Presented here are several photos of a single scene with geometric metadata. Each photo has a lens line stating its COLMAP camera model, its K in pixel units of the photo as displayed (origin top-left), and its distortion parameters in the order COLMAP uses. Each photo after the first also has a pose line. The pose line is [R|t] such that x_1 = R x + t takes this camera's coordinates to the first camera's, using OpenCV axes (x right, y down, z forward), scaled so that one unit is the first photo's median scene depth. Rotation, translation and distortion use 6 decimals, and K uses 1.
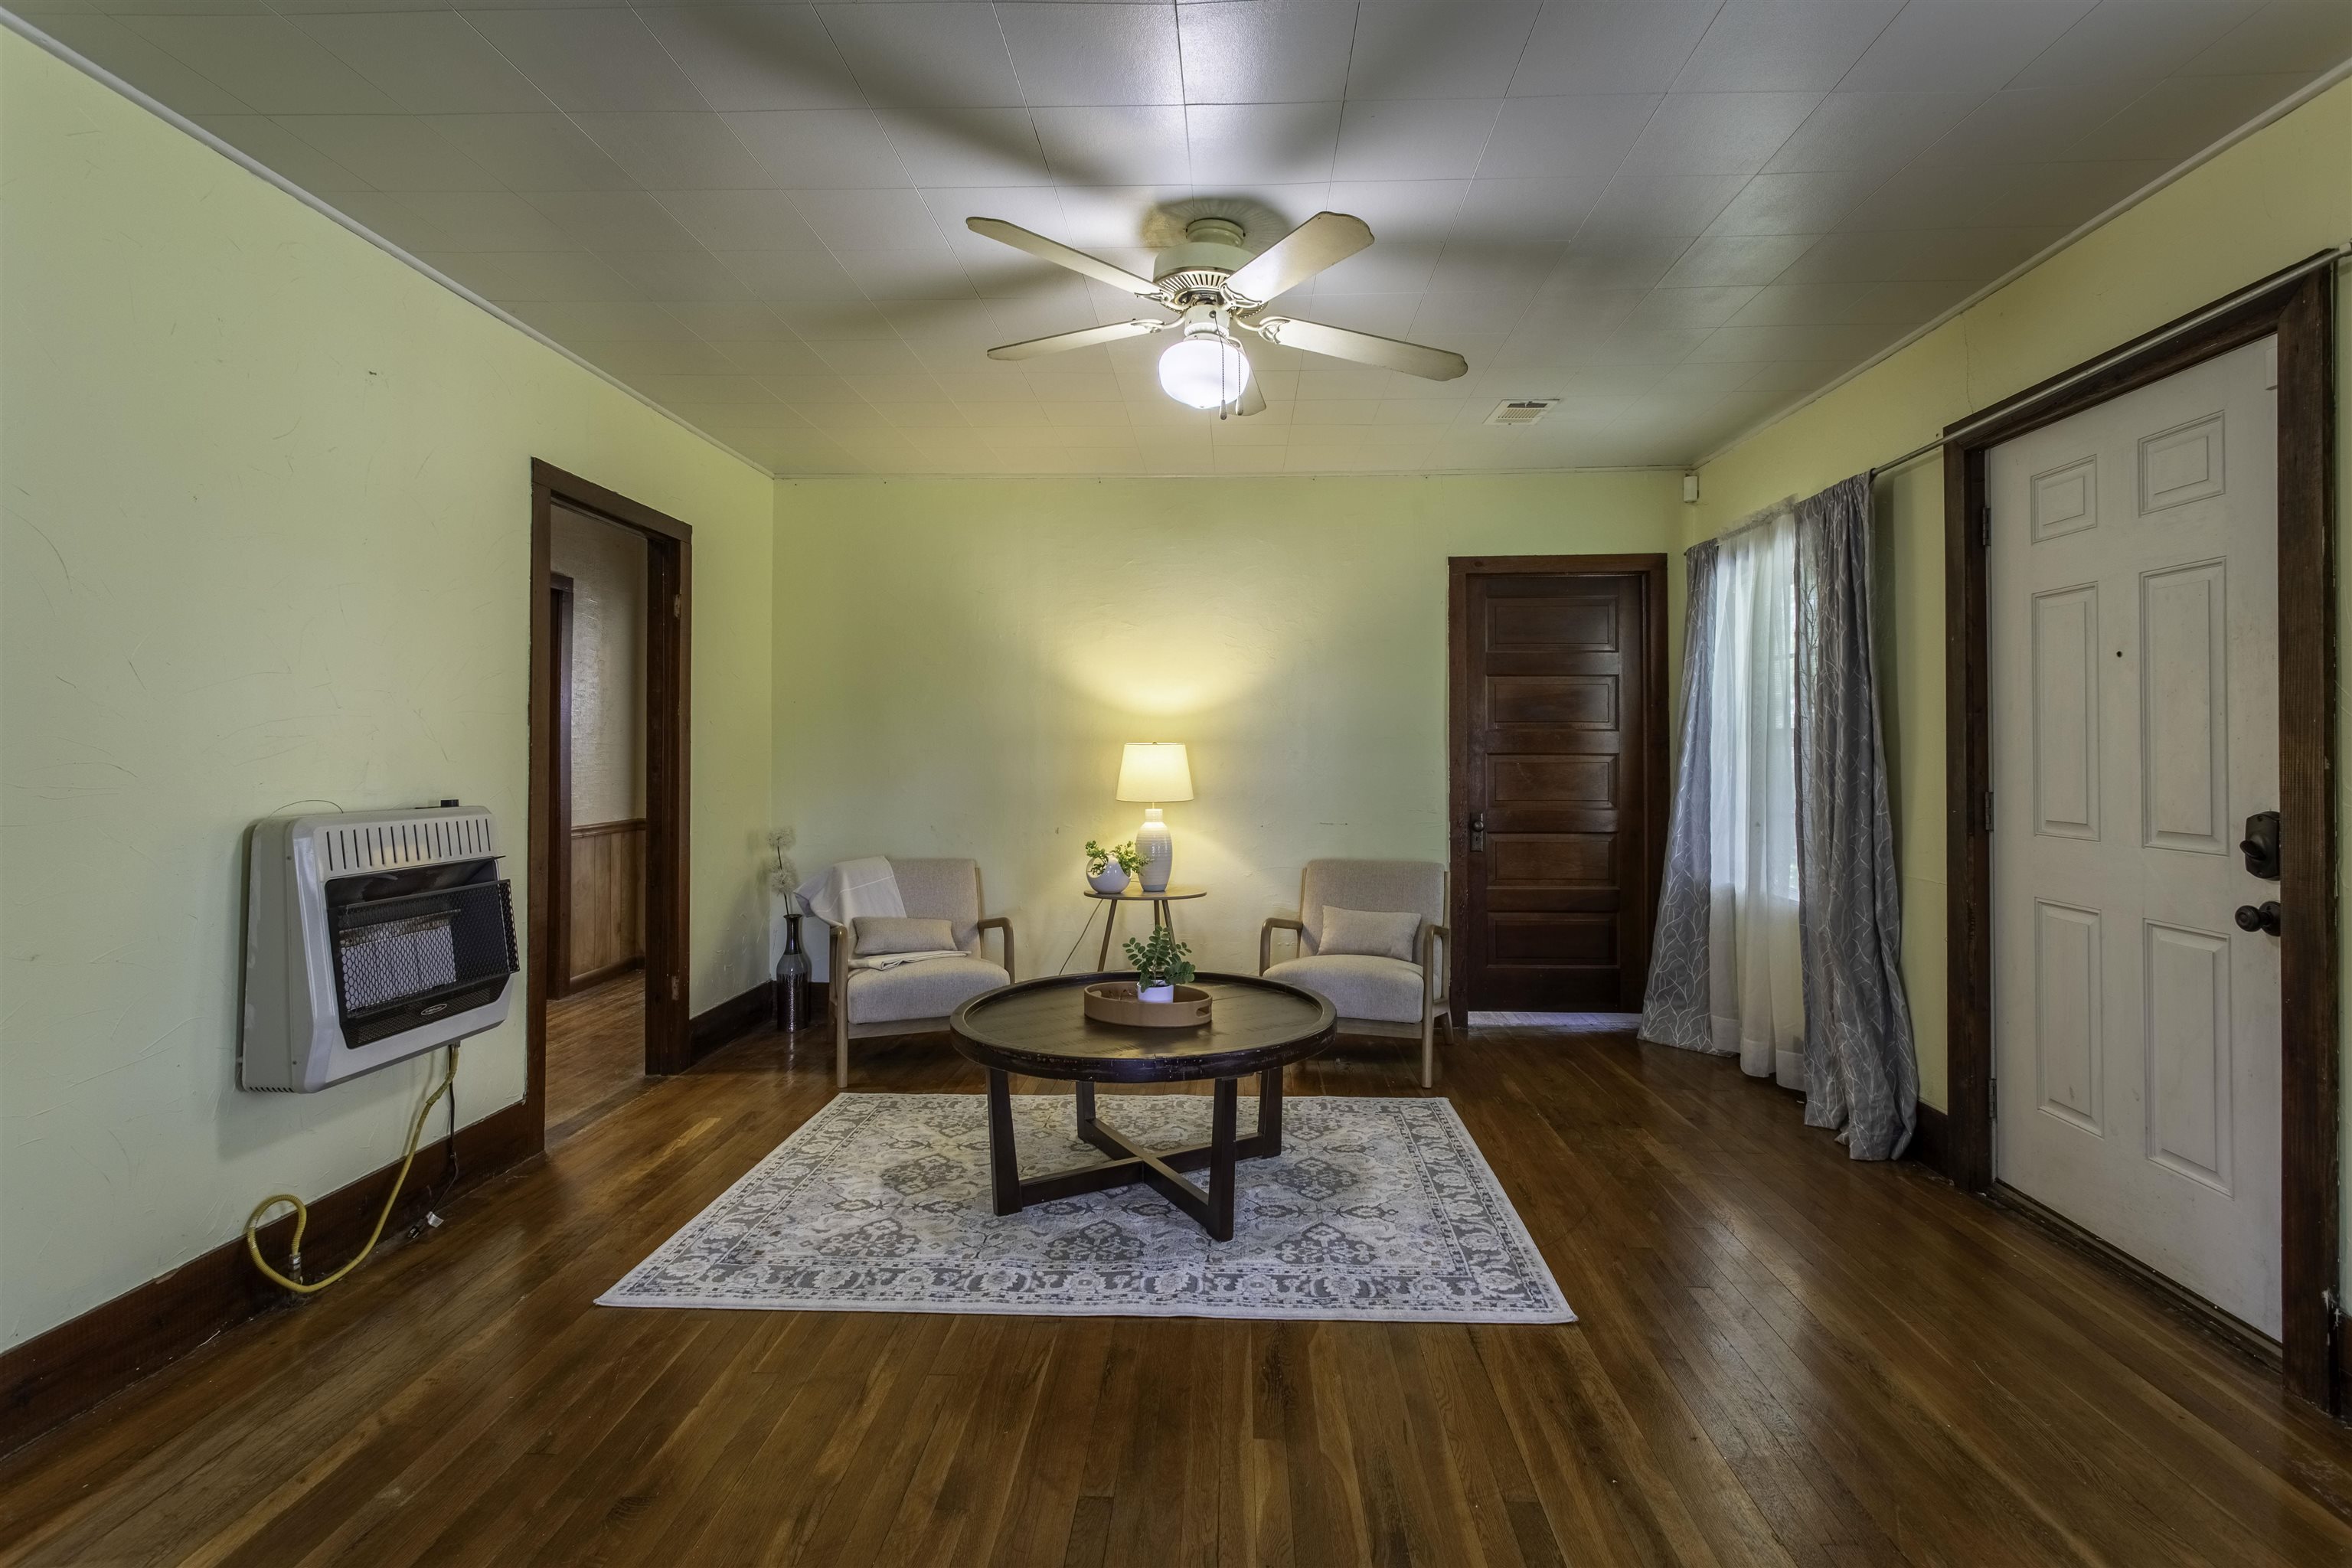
lens RADIAL K [[1100.6, 0, 1183.3], [0, 1100.6, 734.6], [0, 0, 1]] dist [0.001159, 0.000469]
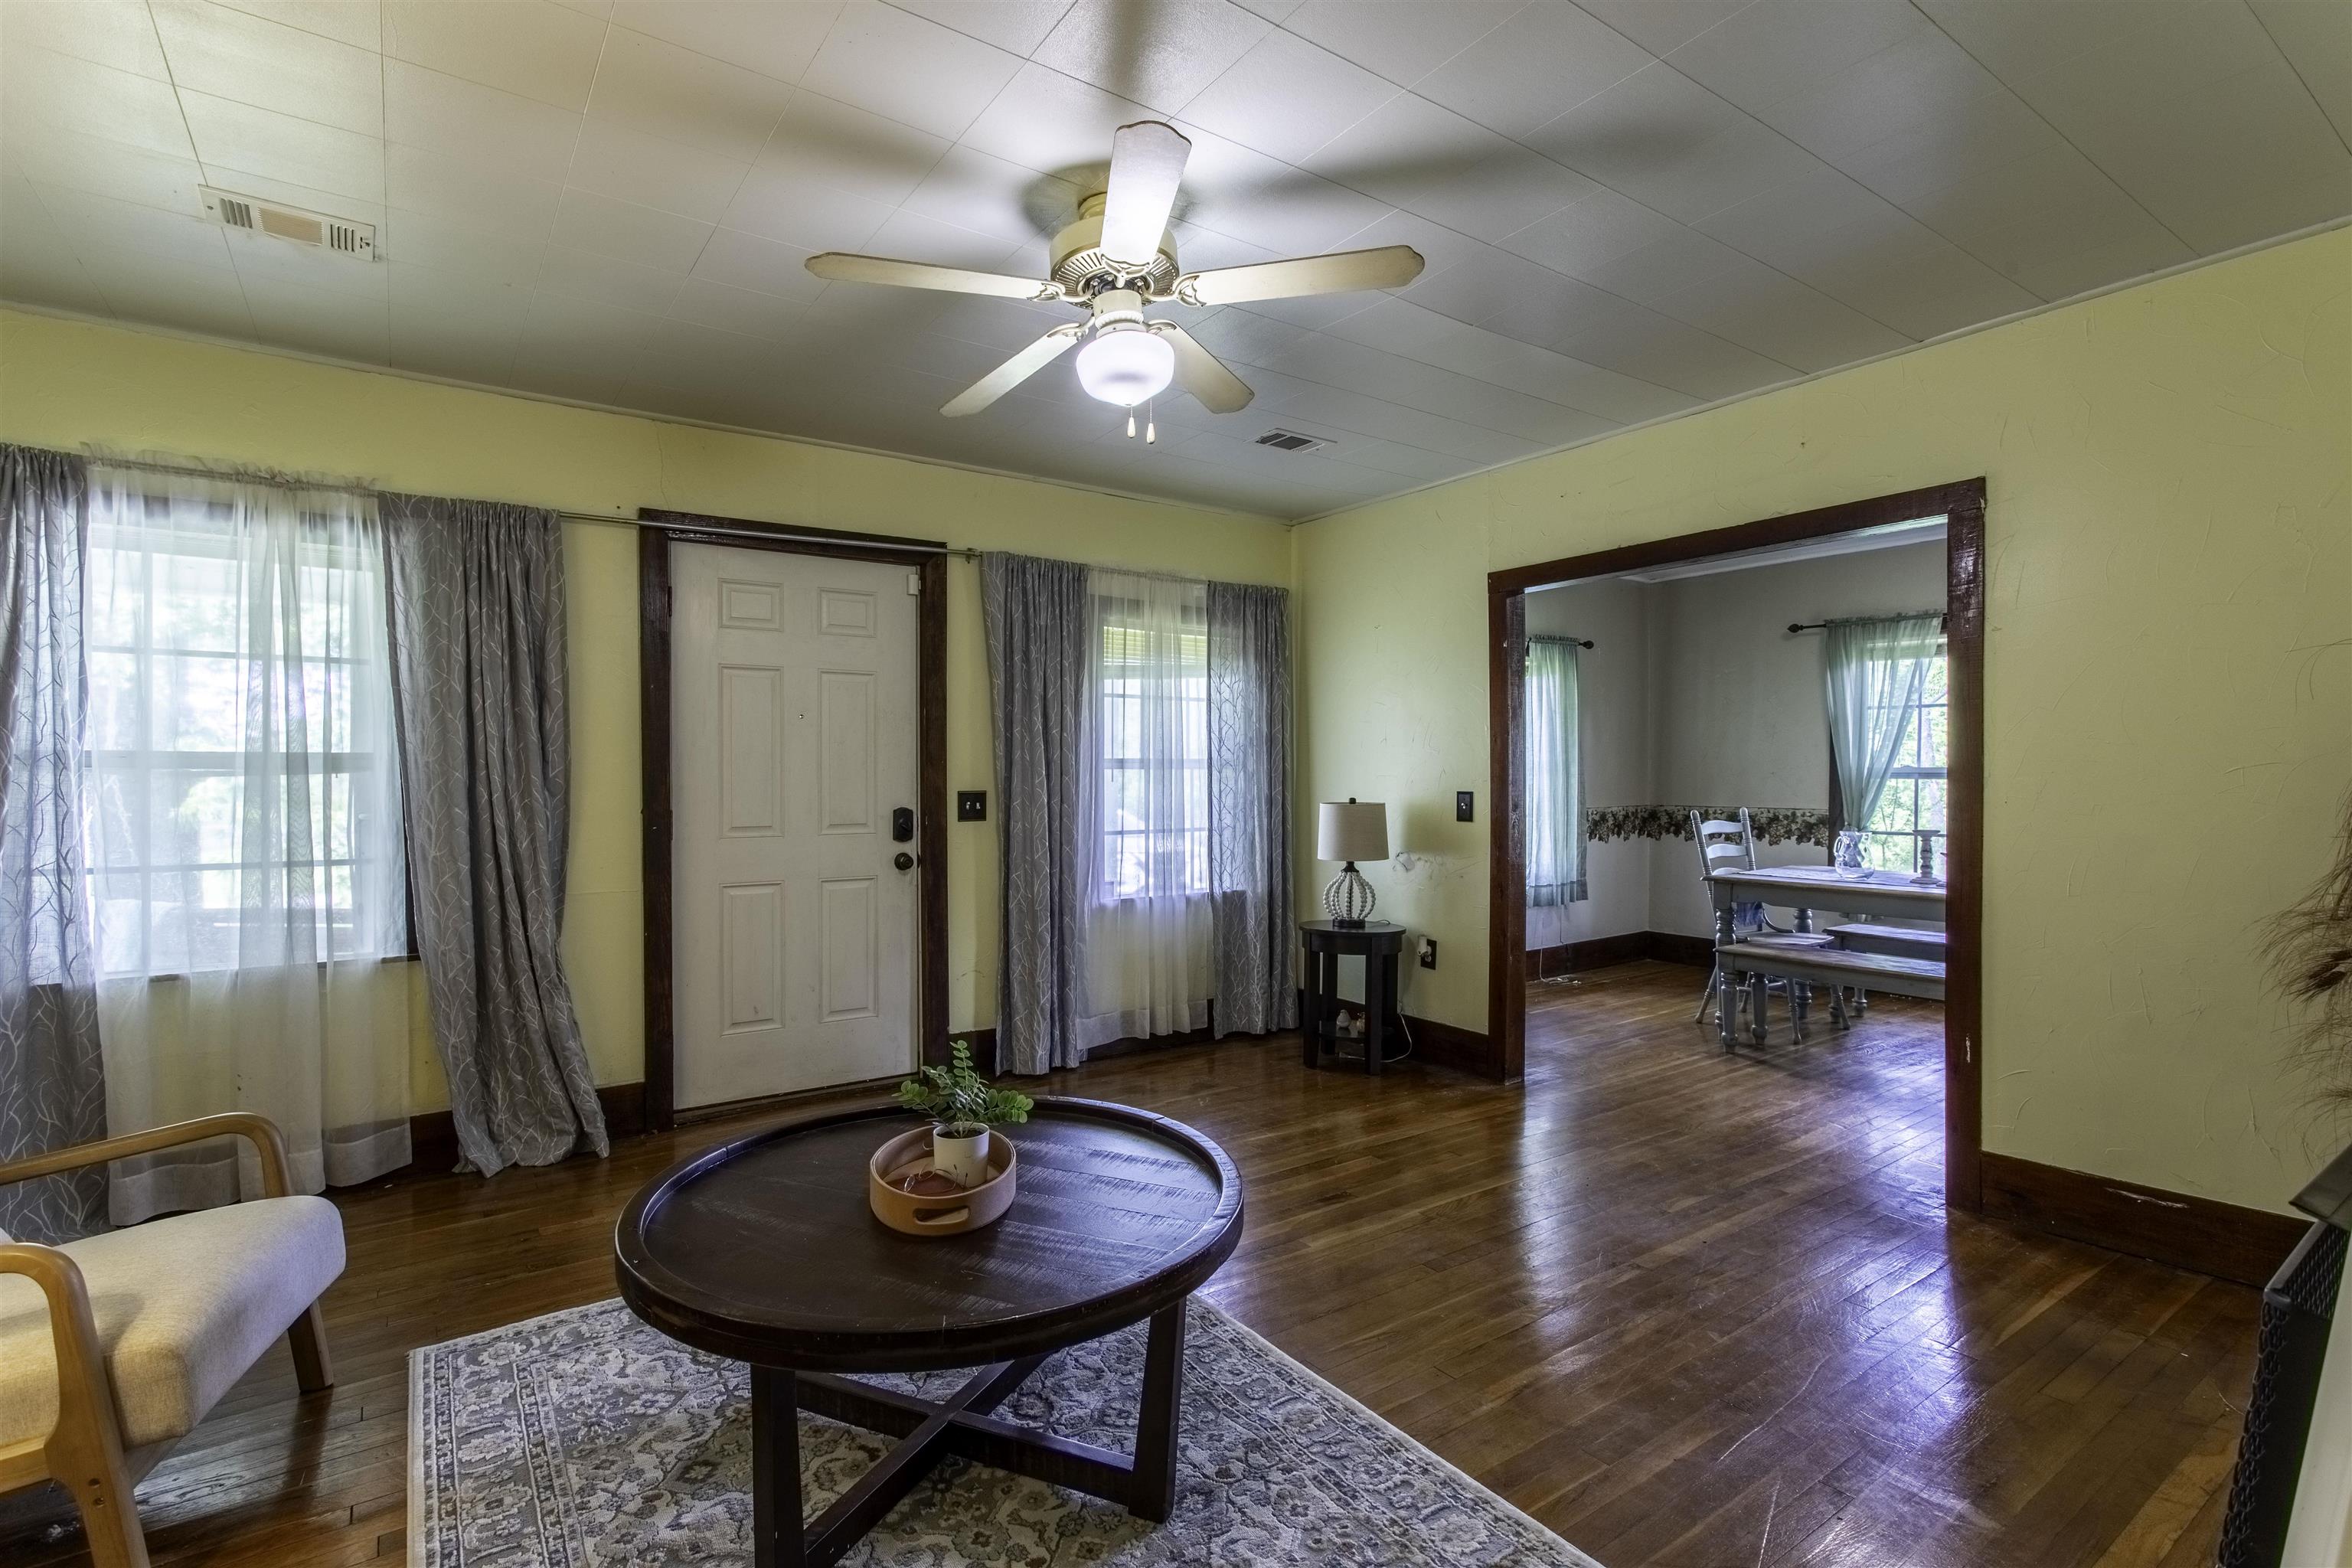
lens RADIAL K [[1126.0, 0, 1184.8], [0, 1126.0, 762.8], [0, 0, 1]] dist [0.001800, 0.000114]
pose [[-0.602671, 0.005140, 0.797973, -0.686611], [-0.005717, 0.999926, -0.010759, 0.007340], [-0.797969, -0.011046, -0.602597, 1.352476]]
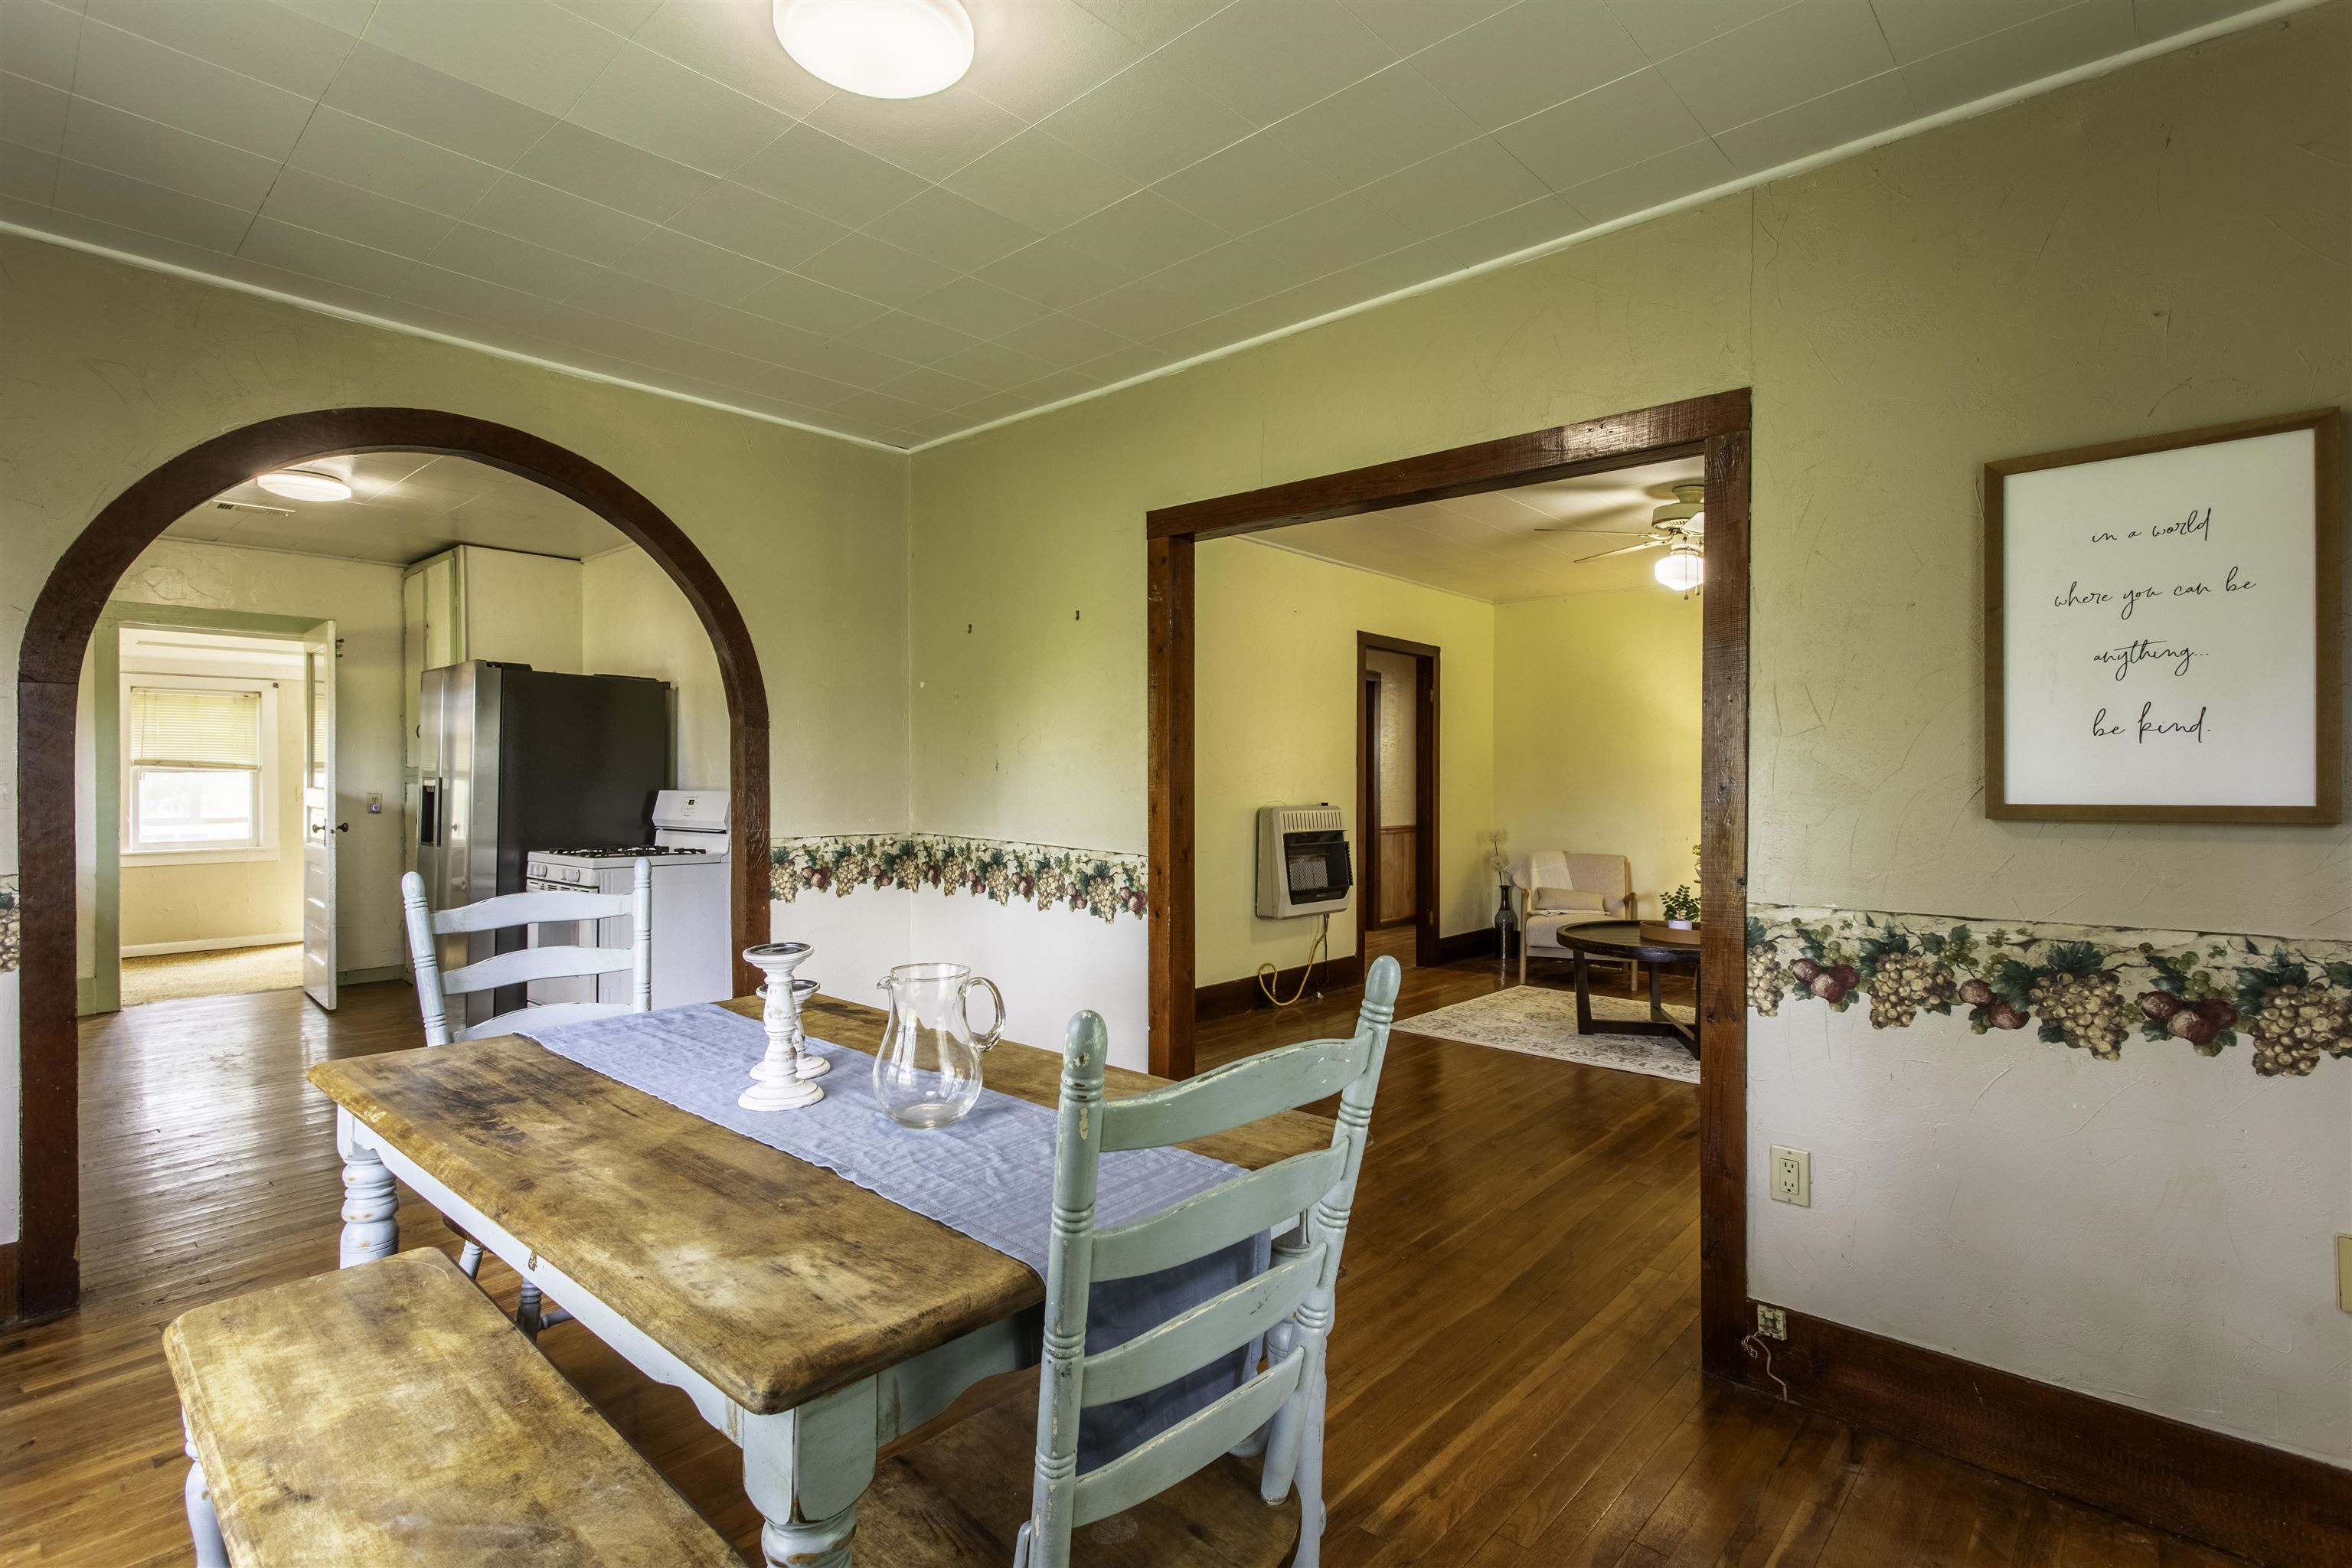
lens RADIAL K [[1126.0, 0, 1184.8], [0, 1126.0, 762.8], [0, 0, 1]] dist [0.001800, 0.000114]
pose [[0.770761, -0.005851, -0.637097, 0.515208], [0.005447, 0.999982, -0.002593, -0.013751], [0.637101, -0.001472, 0.770779, -0.853407]]
